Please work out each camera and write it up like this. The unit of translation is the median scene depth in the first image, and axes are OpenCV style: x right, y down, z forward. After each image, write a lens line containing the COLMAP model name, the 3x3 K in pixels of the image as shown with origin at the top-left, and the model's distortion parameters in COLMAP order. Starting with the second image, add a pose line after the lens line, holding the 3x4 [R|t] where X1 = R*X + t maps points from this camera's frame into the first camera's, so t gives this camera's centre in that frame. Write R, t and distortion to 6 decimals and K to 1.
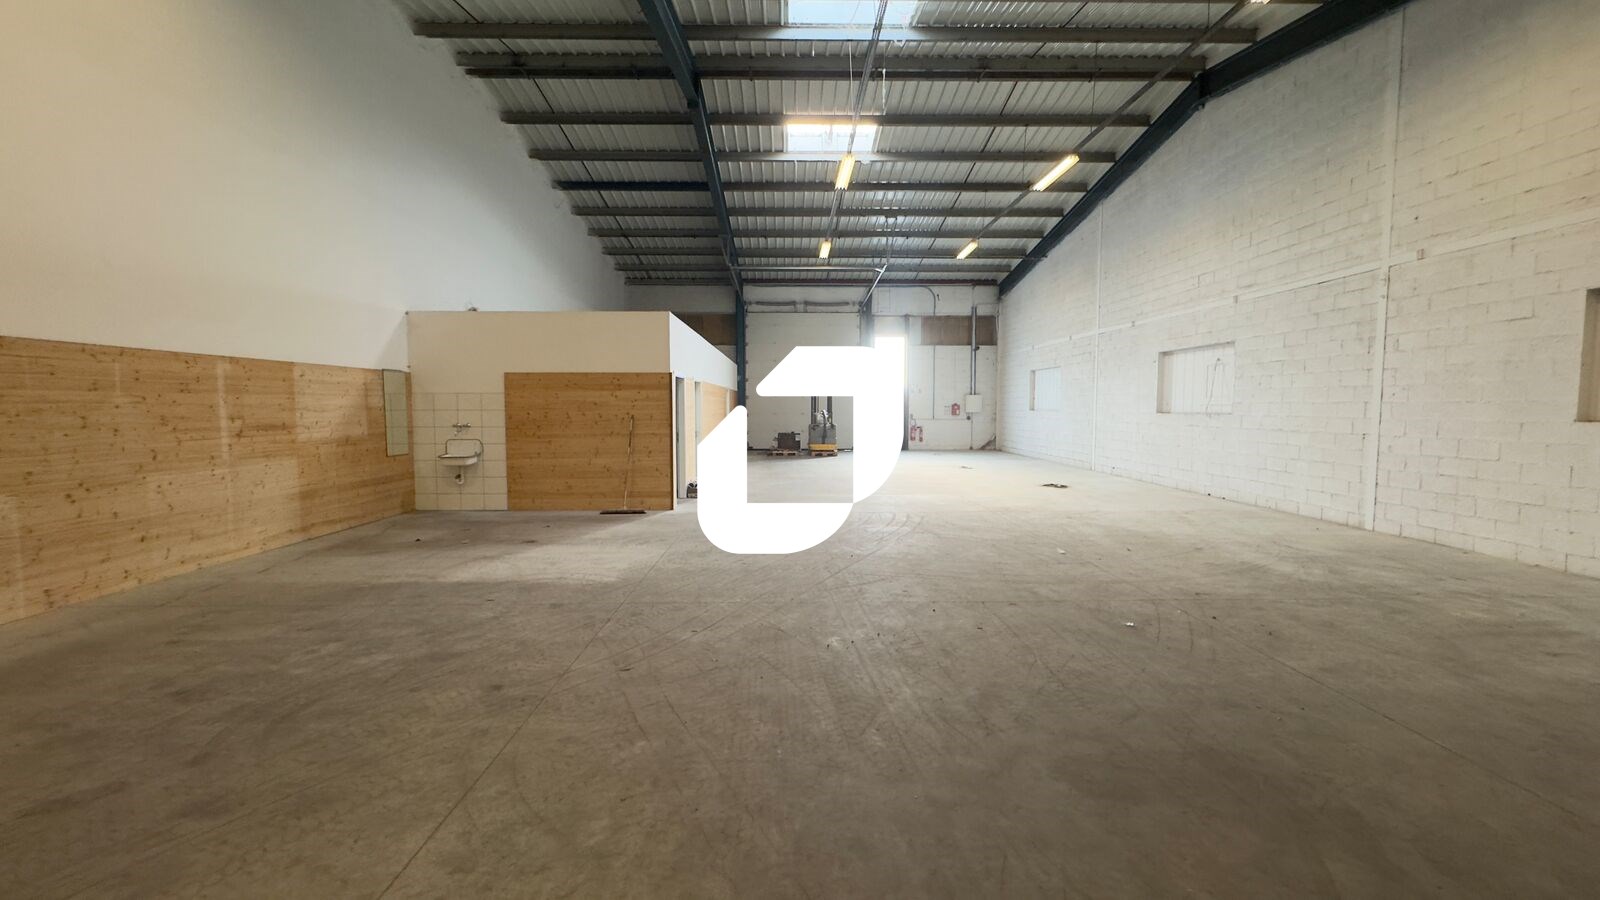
lens RADIAL K [[639.5, 0, 807.6], [0, 639.5, 448.5], [0, 0, 1]] dist [-0.000372, -0.000041]
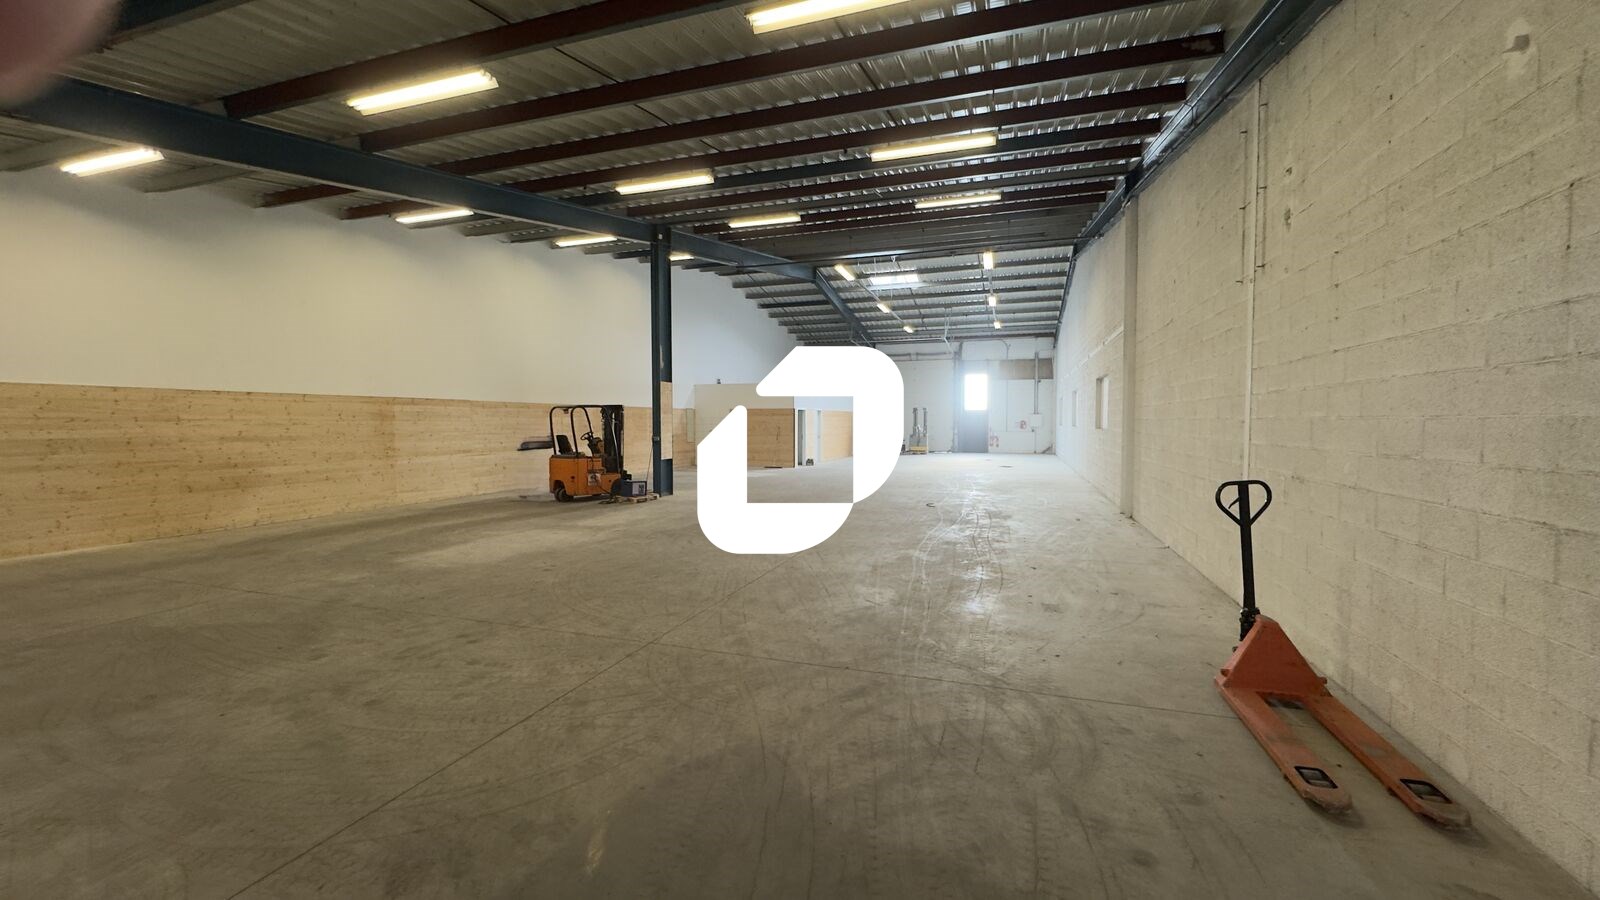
lens RADIAL K [[639.5, 0, 799.8], [0, 639.5, 450.3], [0, 0, 1]] dist [-0.000372, -0.000041]
pose [[0.936908, 0.016989, -0.349164, 0.267788], [-0.023813, 0.999600, -0.015259, 0.029328], [0.348765, 0.022611, 0.936937, -0.505118]]
